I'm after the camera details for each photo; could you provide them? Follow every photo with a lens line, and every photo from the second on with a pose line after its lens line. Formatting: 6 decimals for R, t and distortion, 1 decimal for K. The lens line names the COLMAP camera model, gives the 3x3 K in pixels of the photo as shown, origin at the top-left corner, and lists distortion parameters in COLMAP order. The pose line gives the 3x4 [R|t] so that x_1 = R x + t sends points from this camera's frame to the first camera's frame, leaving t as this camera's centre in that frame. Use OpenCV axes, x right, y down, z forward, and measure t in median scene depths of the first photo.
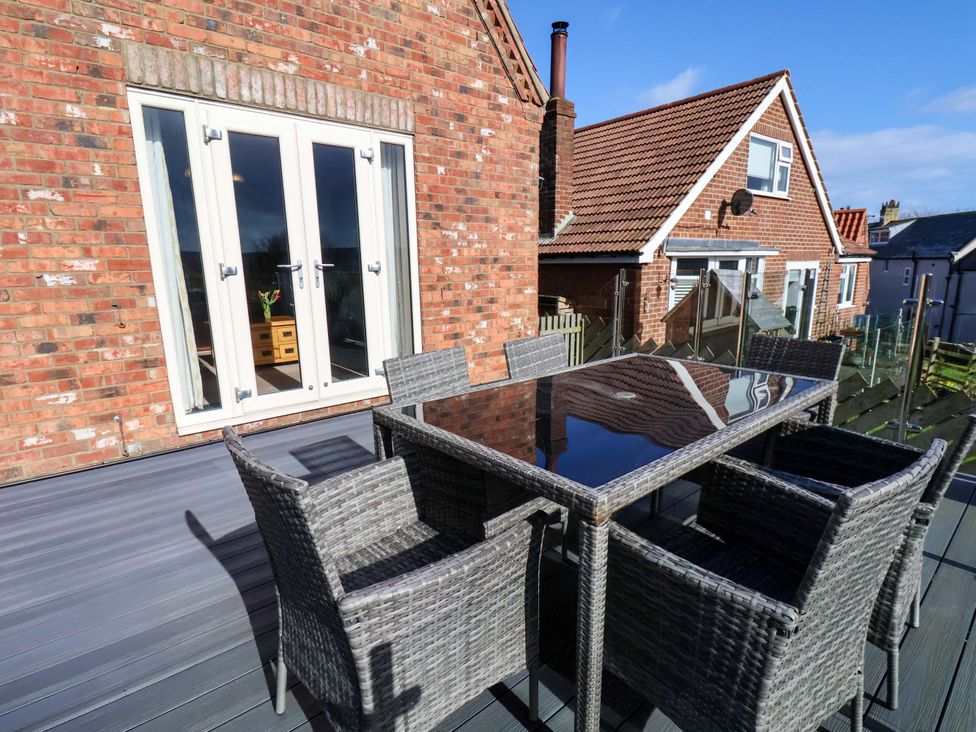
lens RADIAL K [[510.2, 0, 489.0], [0, 510.2, 376.1], [0, 0, 1]] dist [0.004557, -0.015242]
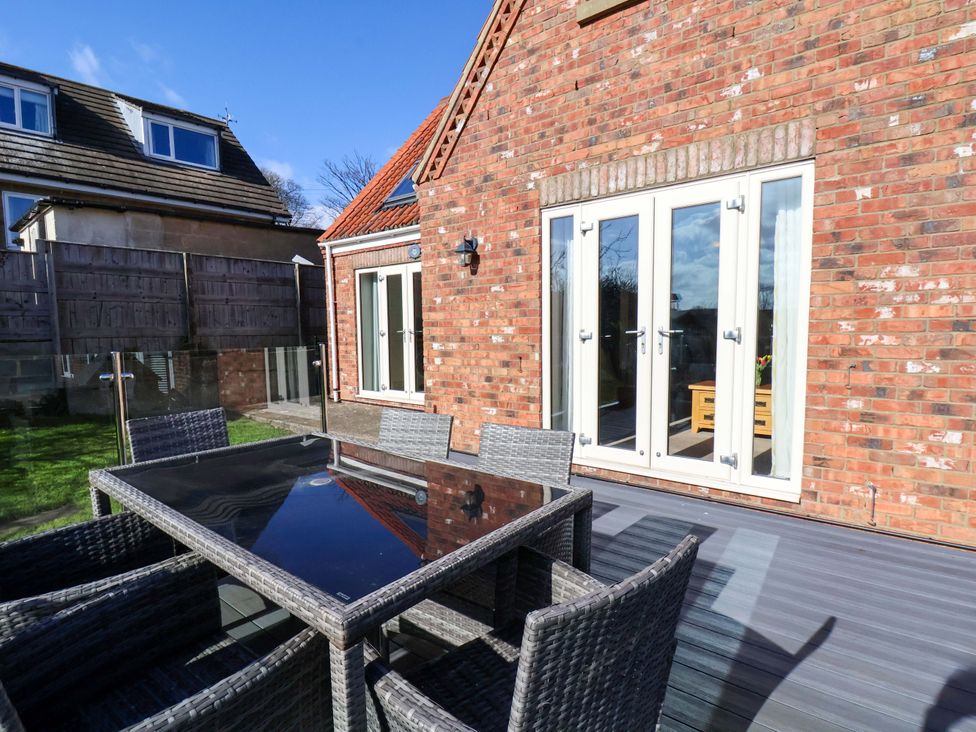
lens RADIAL K [[510.2, 0, 489.0], [0, 510.2, 376.1], [0, 0, 1]] dist [0.004557, -0.015242]
pose [[0.173666, 0.102489, -0.979457, 0.580408], [-0.200511, 0.977417, 0.066723, -0.135273], [0.964176, 0.184804, 0.190294, 0.521266]]
